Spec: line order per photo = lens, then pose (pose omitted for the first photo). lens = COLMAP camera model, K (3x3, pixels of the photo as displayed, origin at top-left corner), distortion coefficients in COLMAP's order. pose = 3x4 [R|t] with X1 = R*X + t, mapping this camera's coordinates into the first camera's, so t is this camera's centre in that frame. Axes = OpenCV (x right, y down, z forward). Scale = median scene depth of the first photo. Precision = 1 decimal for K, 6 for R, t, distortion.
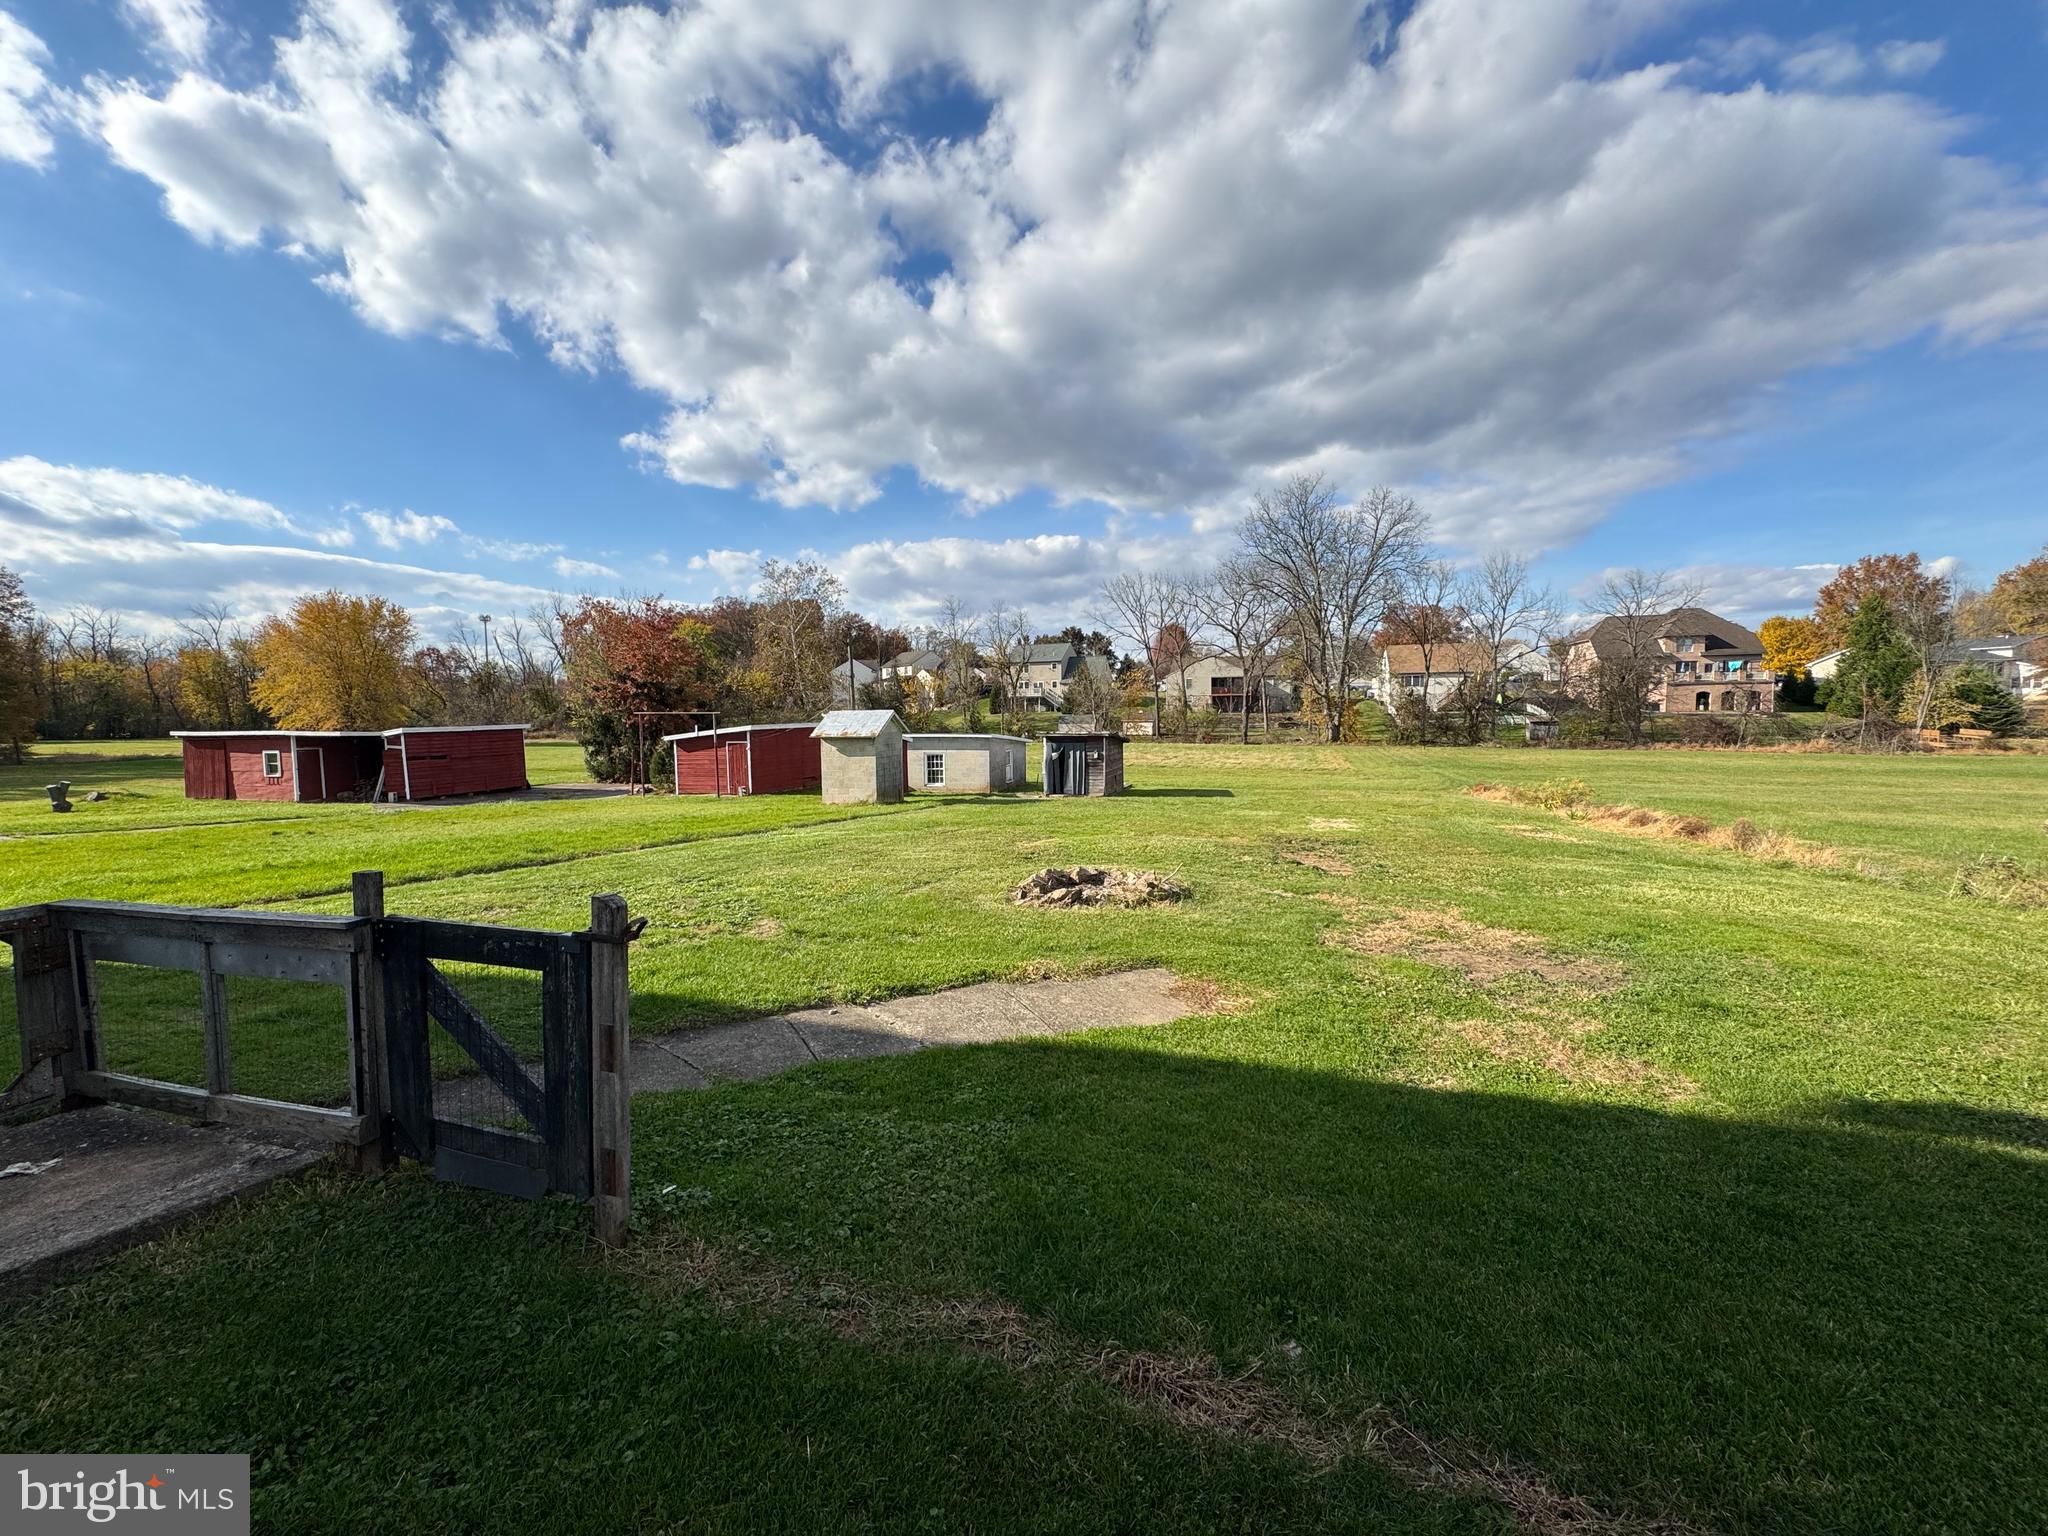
lens RADIAL K [[809.6, 0, 1024.0], [0, 809.6, 768.0], [0, 0, 1]] dist [0.001209, 0.000148]
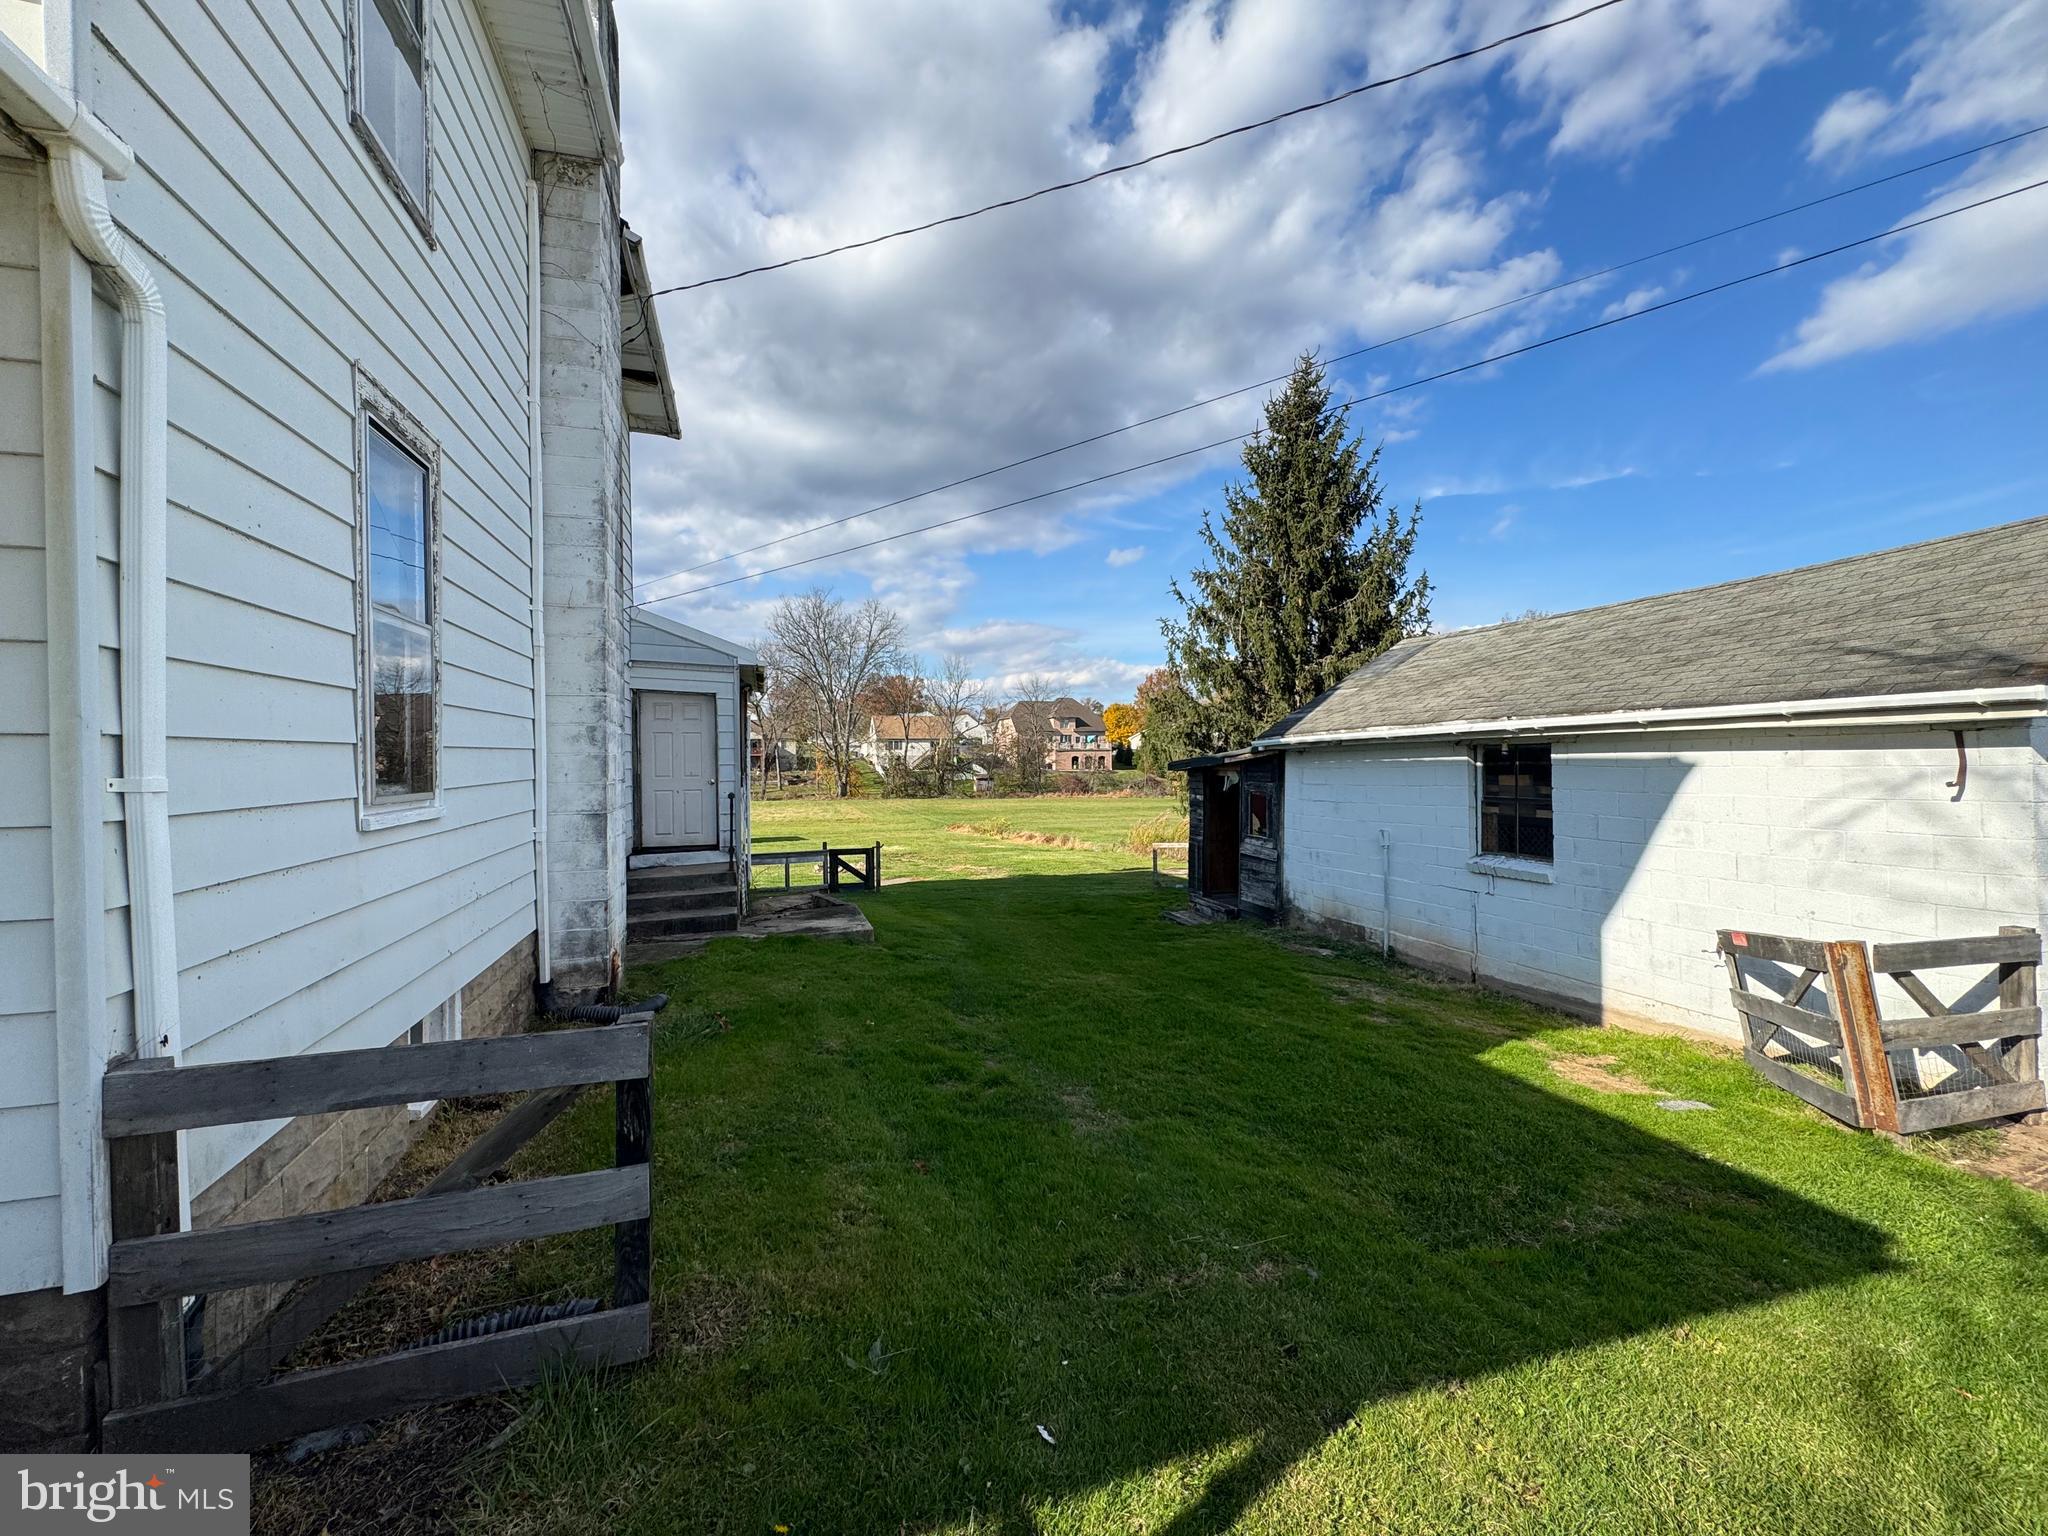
lens RADIAL K [[809.6, 0, 1024.0], [0, 809.6, 768.0], [0, 0, 1]] dist [0.001209, 0.000148]
pose [[0.813500, -0.001647, 0.581563, -0.102991], [0.039052, 0.997894, -0.051801, -0.000991], [-0.580253, 0.064852, 0.811850, -0.155459]]
